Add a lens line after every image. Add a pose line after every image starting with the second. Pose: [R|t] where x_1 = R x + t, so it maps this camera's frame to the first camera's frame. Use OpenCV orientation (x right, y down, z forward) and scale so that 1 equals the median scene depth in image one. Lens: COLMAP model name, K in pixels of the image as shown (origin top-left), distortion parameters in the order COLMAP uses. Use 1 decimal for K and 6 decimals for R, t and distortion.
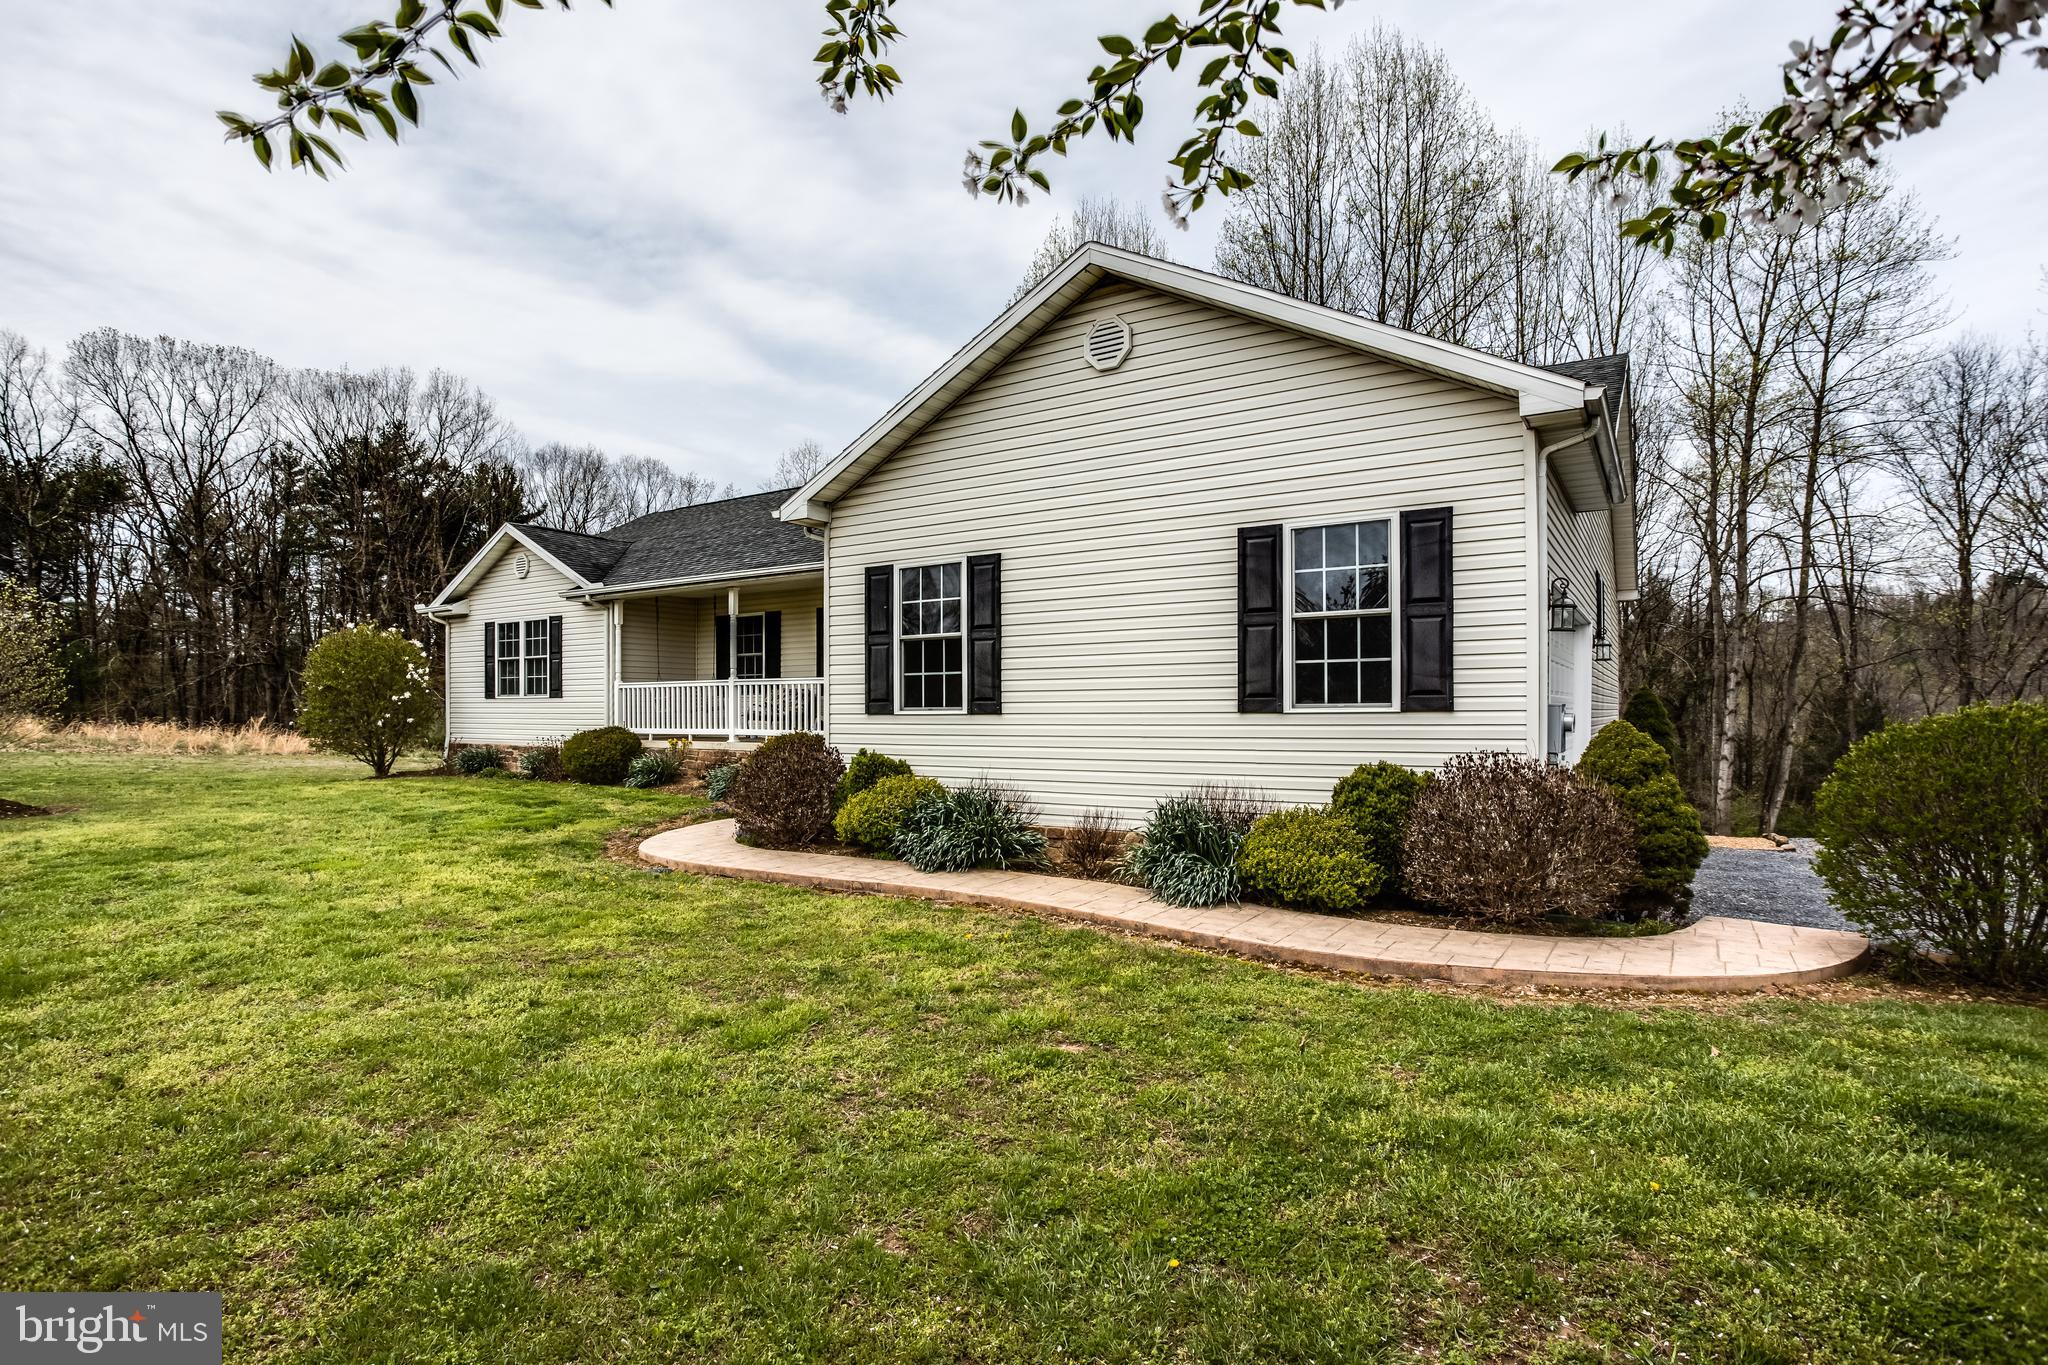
lens RADIAL K [[929.5, 0, 1068.8], [0, 929.5, 719.7], [0, 0, 1]] dist [-0.040872, 0.002958]
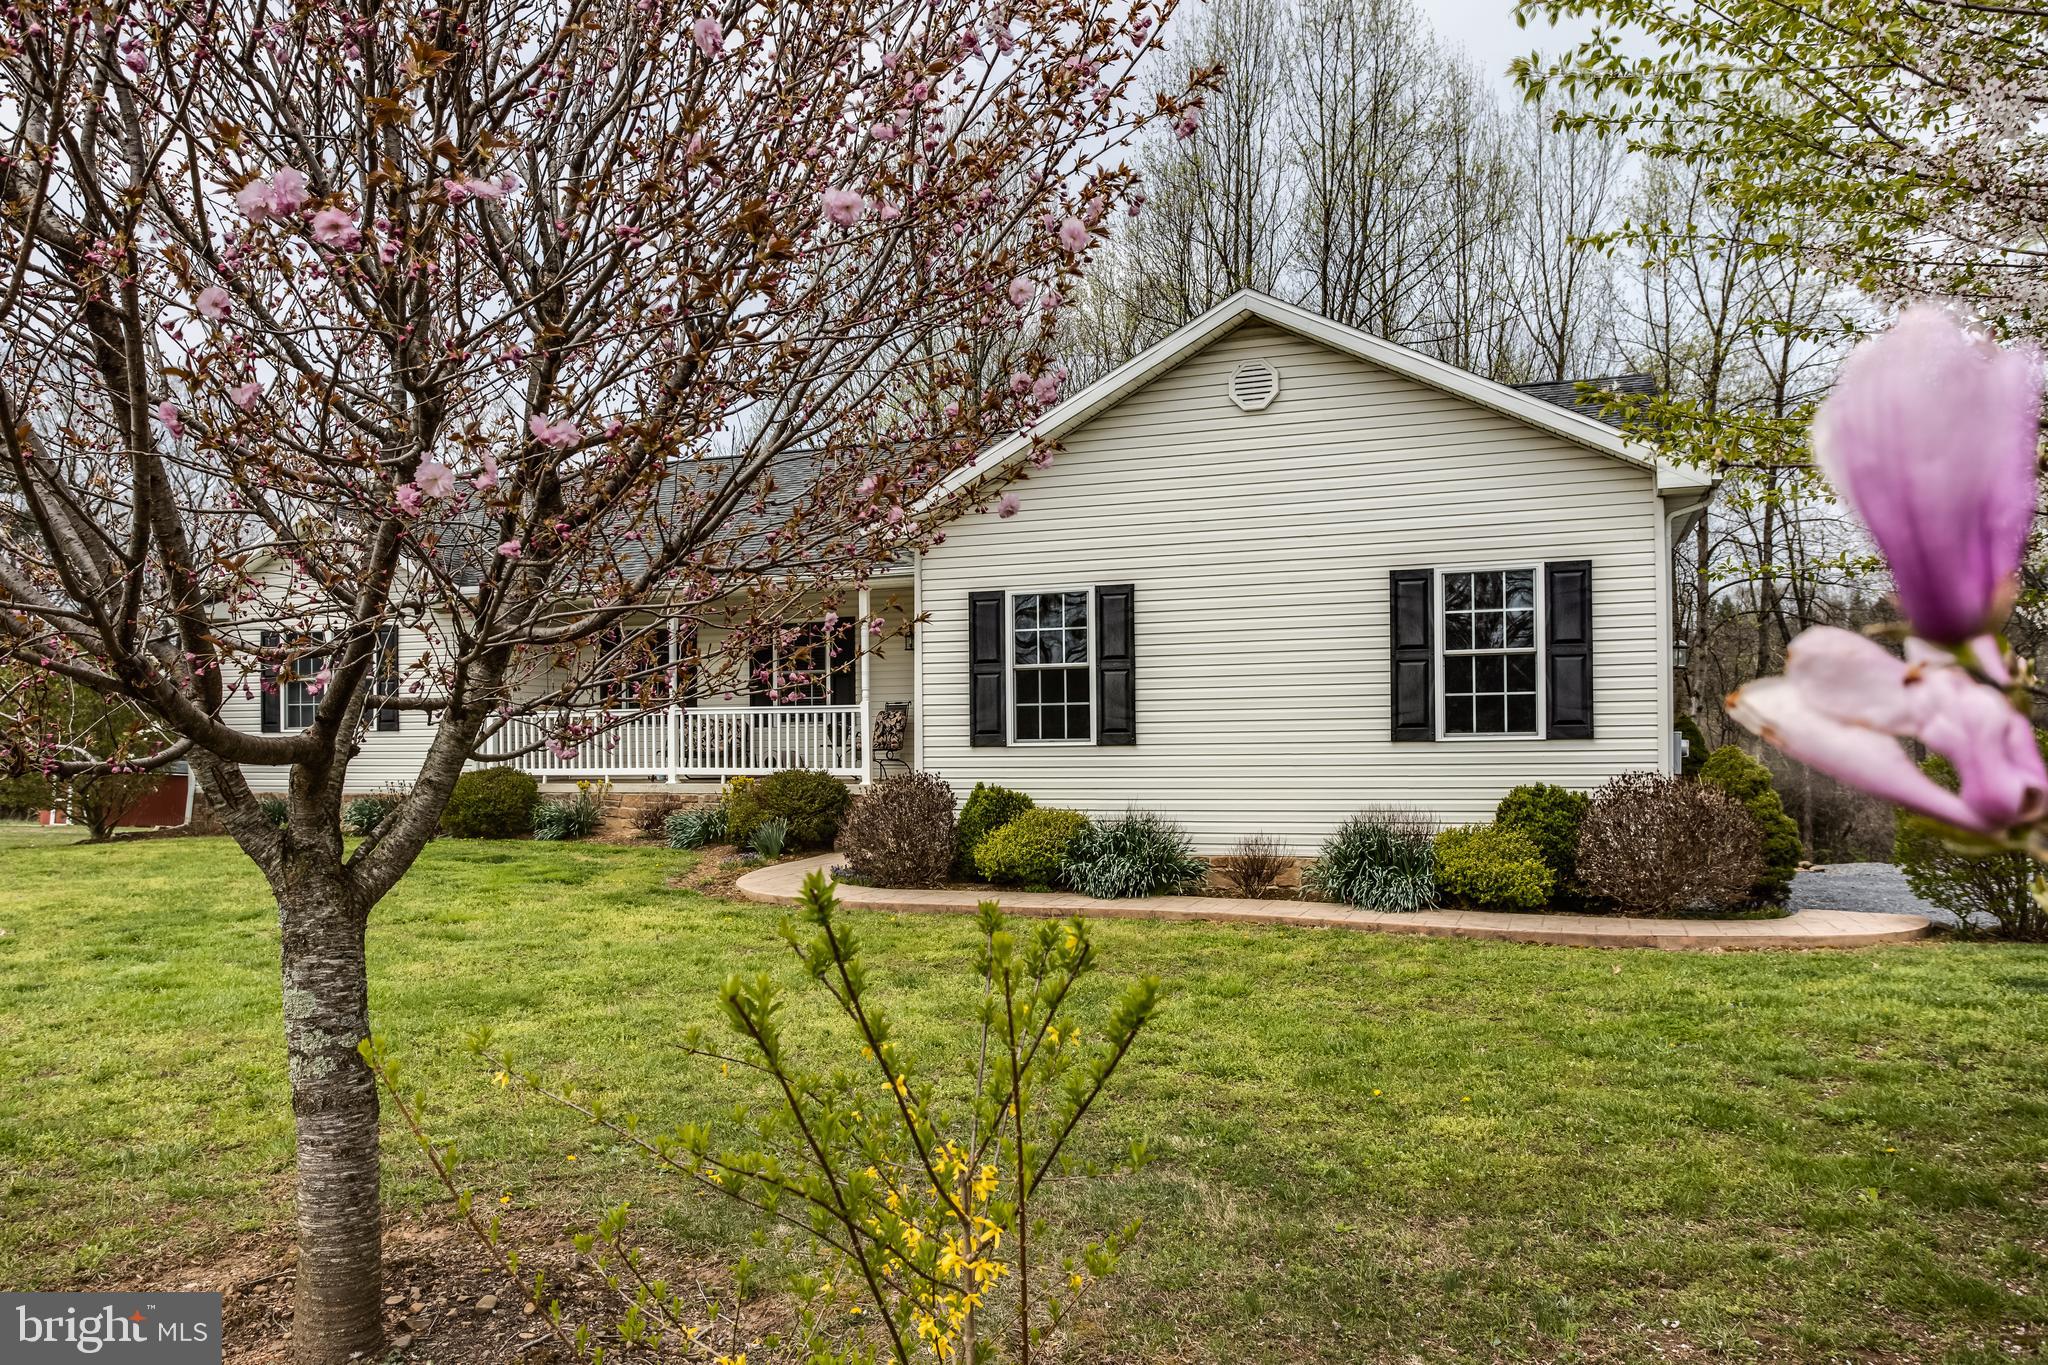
lens RADIAL K [[1276.1, 0, 1070.4], [0, 1276.1, 742.3], [0, 0, 1]] dist [-0.015021, 0.006772]
pose [[0.980181, -0.006215, 0.198006, -0.445545], [0.008739, 0.999891, -0.011872, 0.007025], [-0.197911, 0.013367, 0.980129, -0.351420]]
